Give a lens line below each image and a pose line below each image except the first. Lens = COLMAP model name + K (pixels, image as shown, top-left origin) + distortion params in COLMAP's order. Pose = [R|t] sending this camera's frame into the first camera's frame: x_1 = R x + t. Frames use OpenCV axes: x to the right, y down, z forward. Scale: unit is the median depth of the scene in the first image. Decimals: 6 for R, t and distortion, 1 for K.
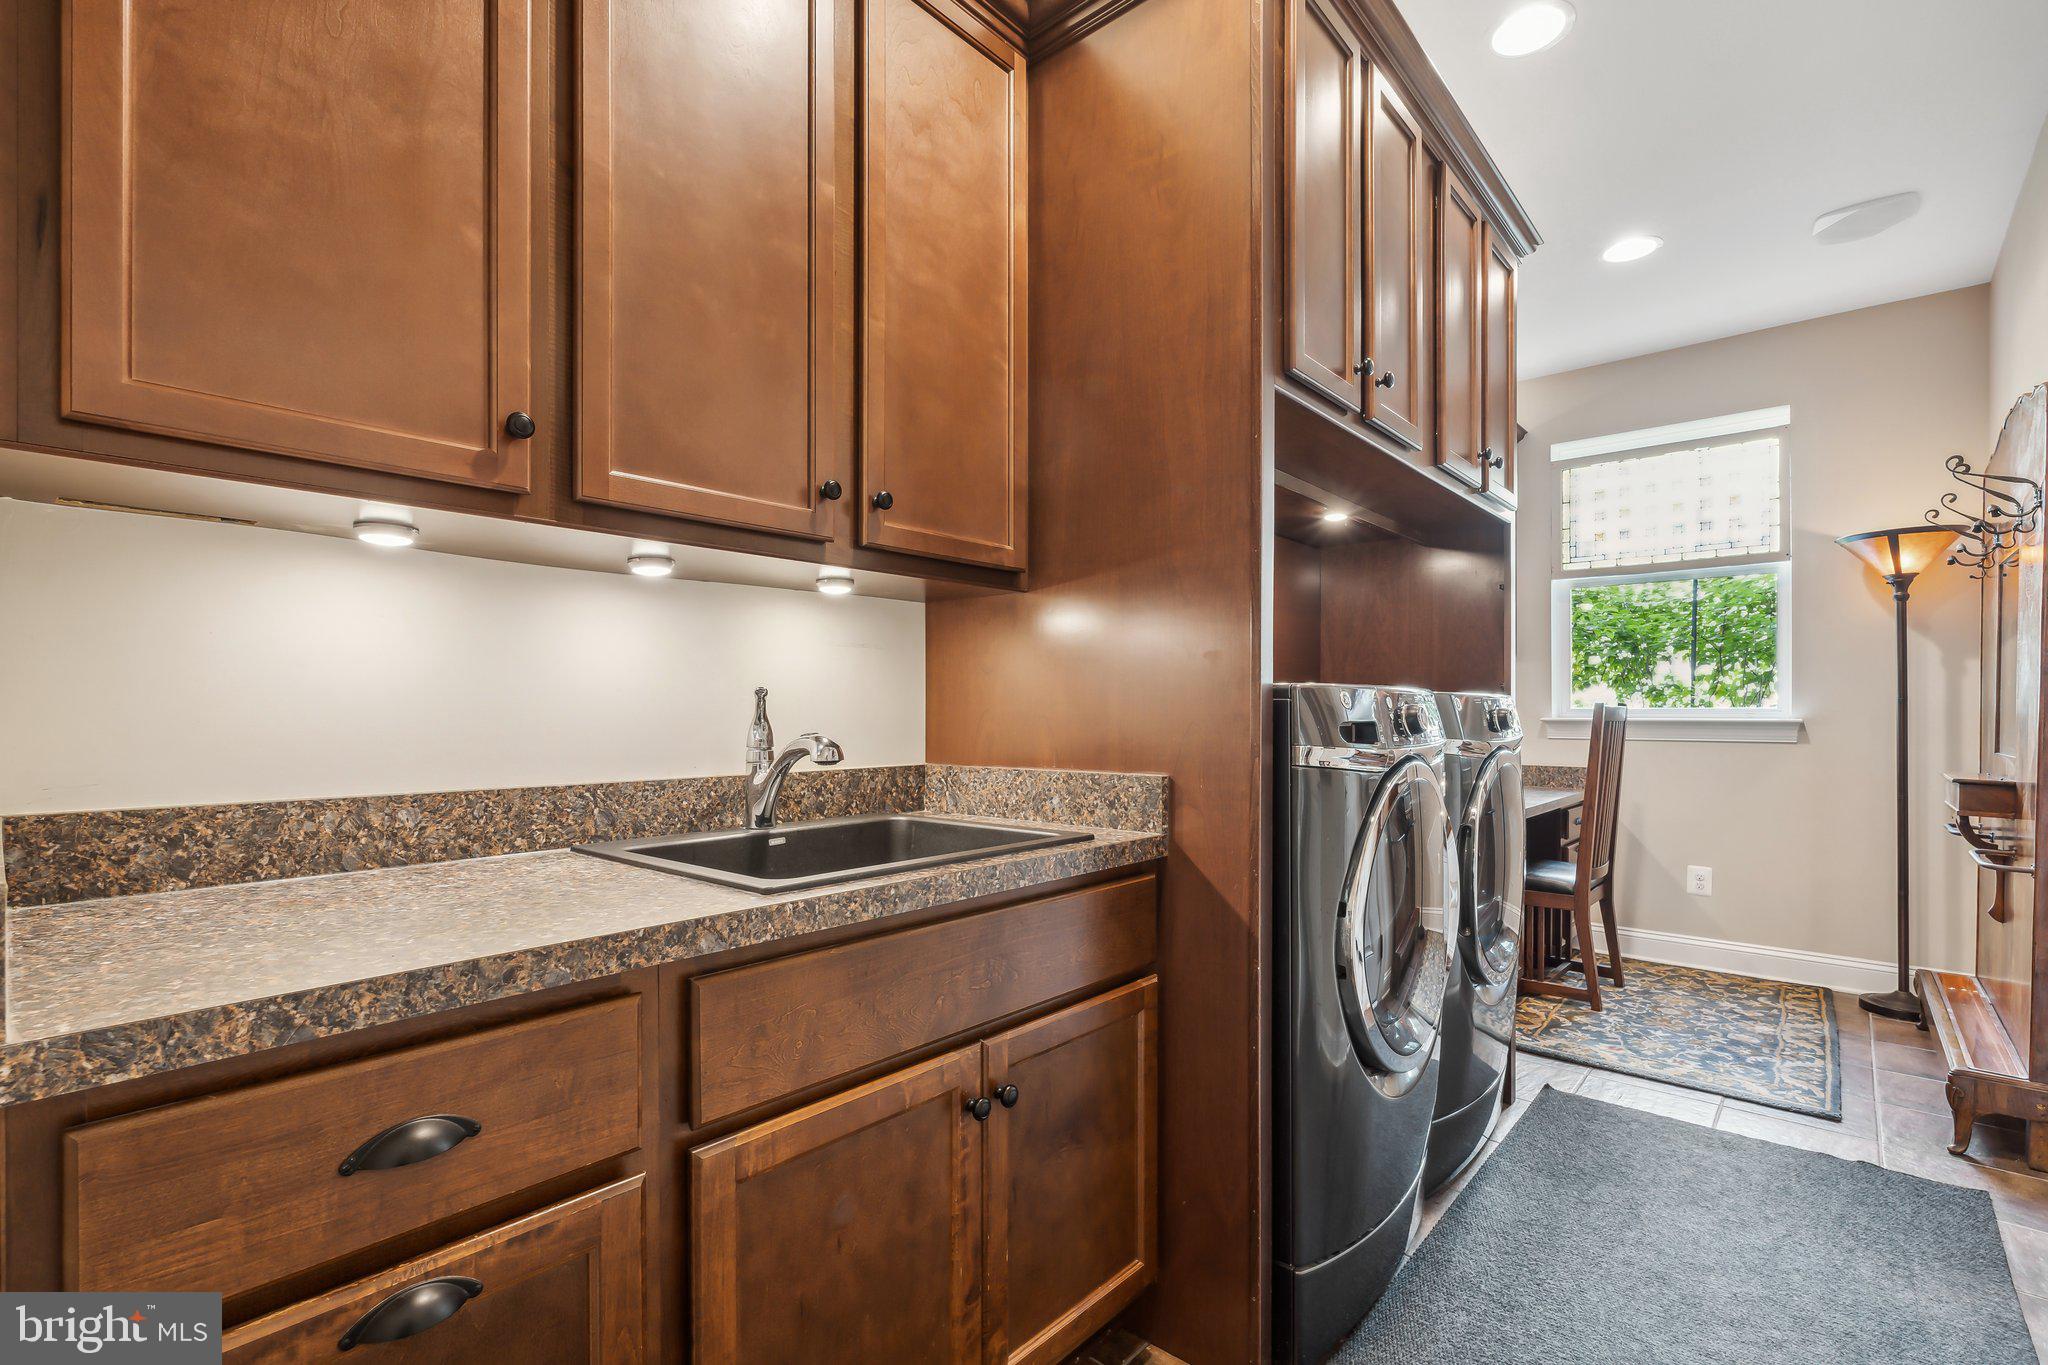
lens RADIAL K [[914.5, 0, 1030.3], [0, 914.5, 713.8], [0, 0, 1]] dist [-0.004946, -0.000111]
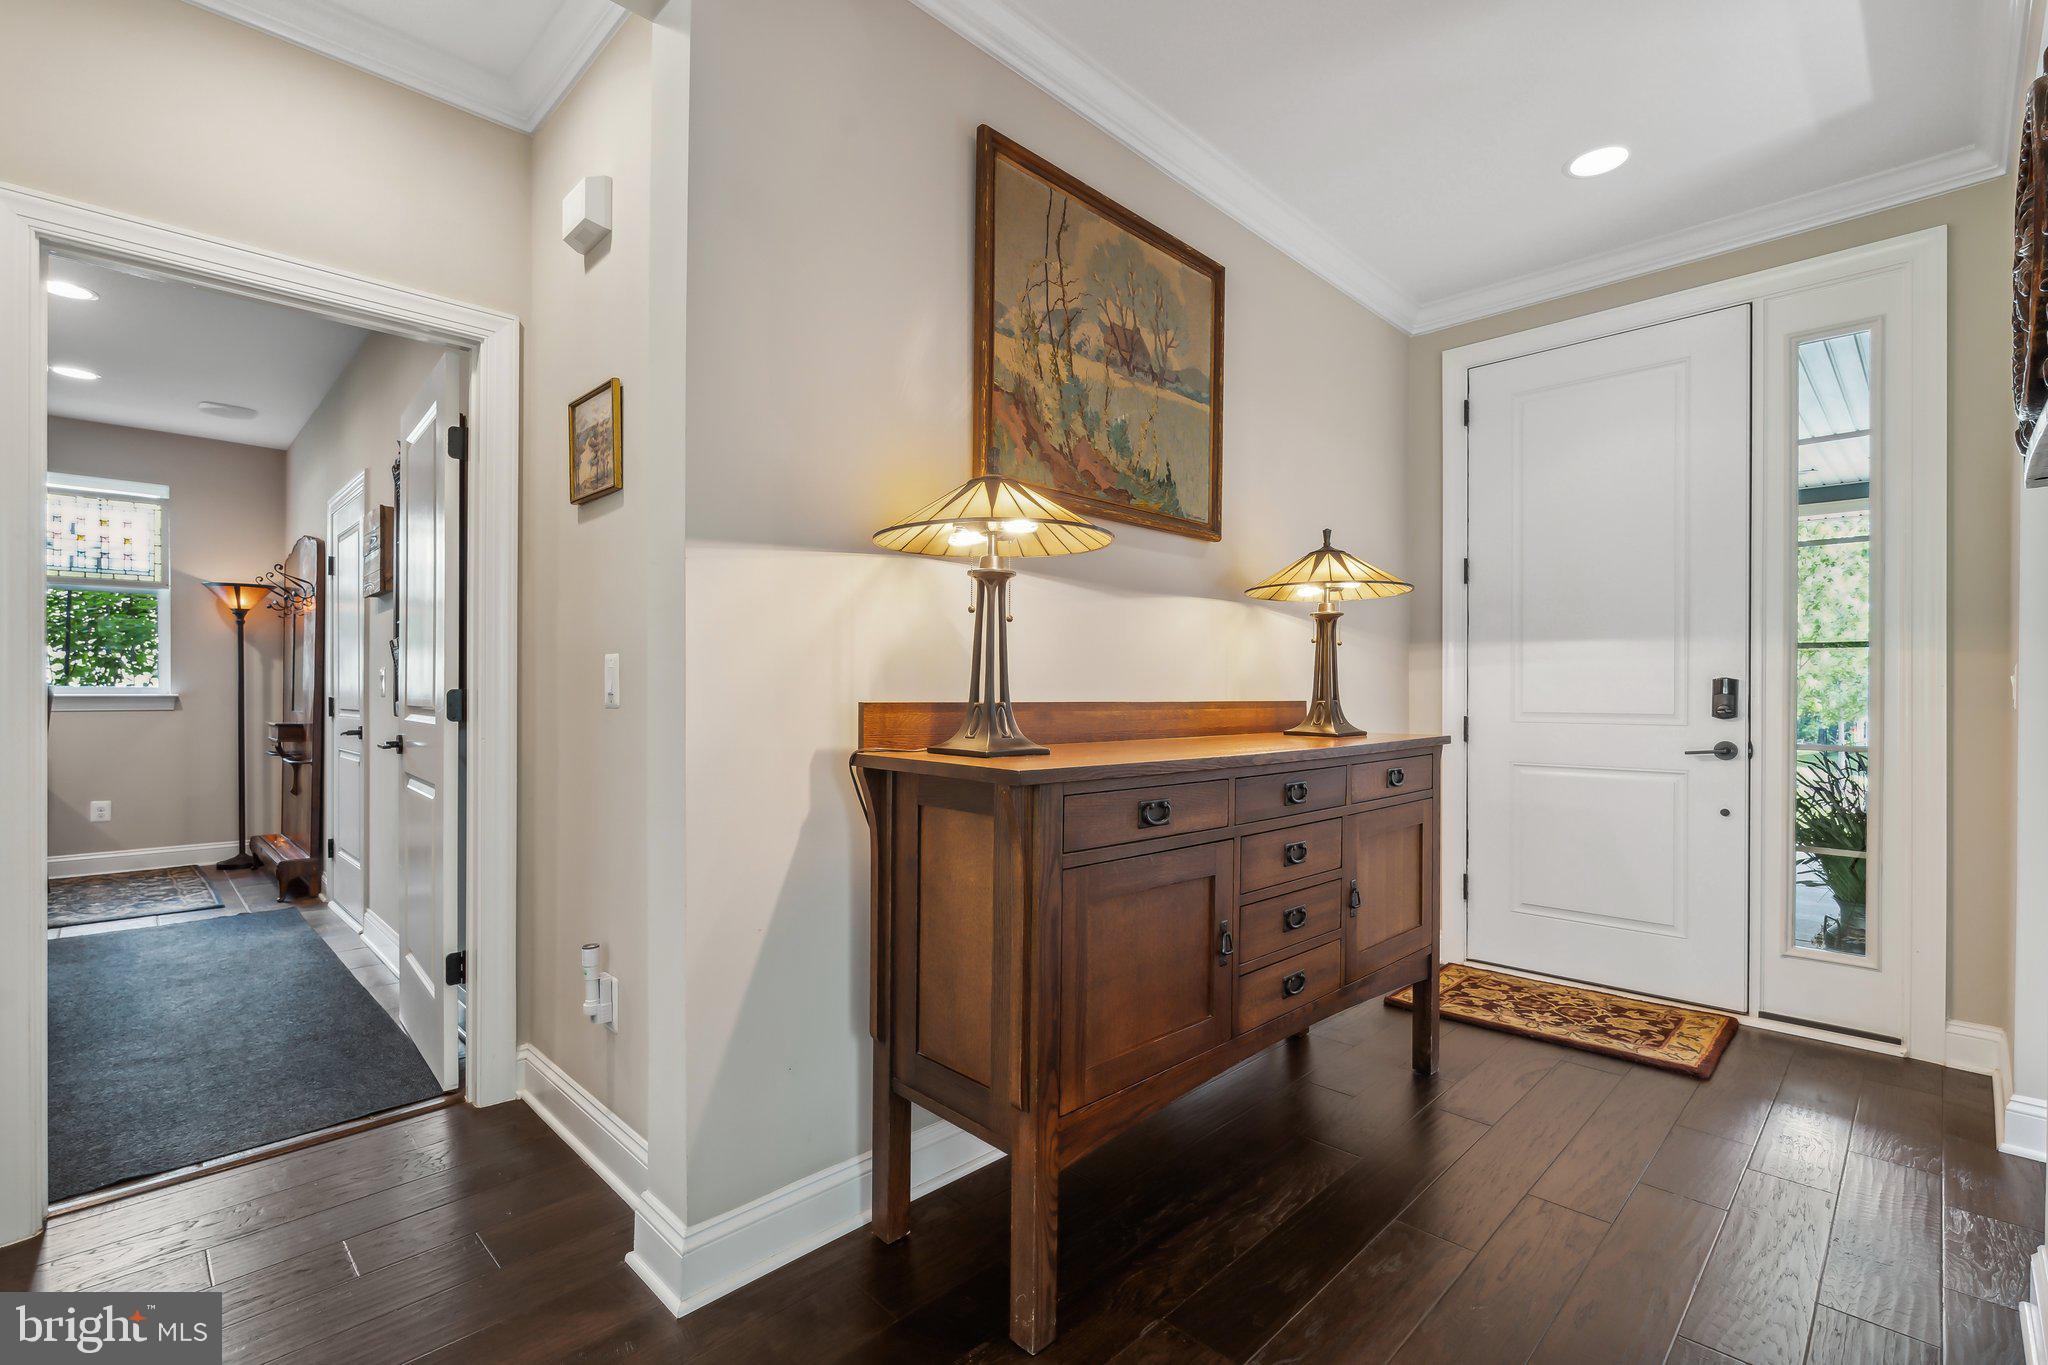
lens RADIAL K [[914.5, 0, 1023.5], [0, 914.5, 703.0], [0, 0, 1]] dist [-0.004946, -0.000111]
pose [[0.058851, -0.008085, 0.998234, -0.653057], [-0.001756, 0.999965, 0.008202, 0.006210], [-0.998265, -0.002236, 0.058835, -0.557968]]
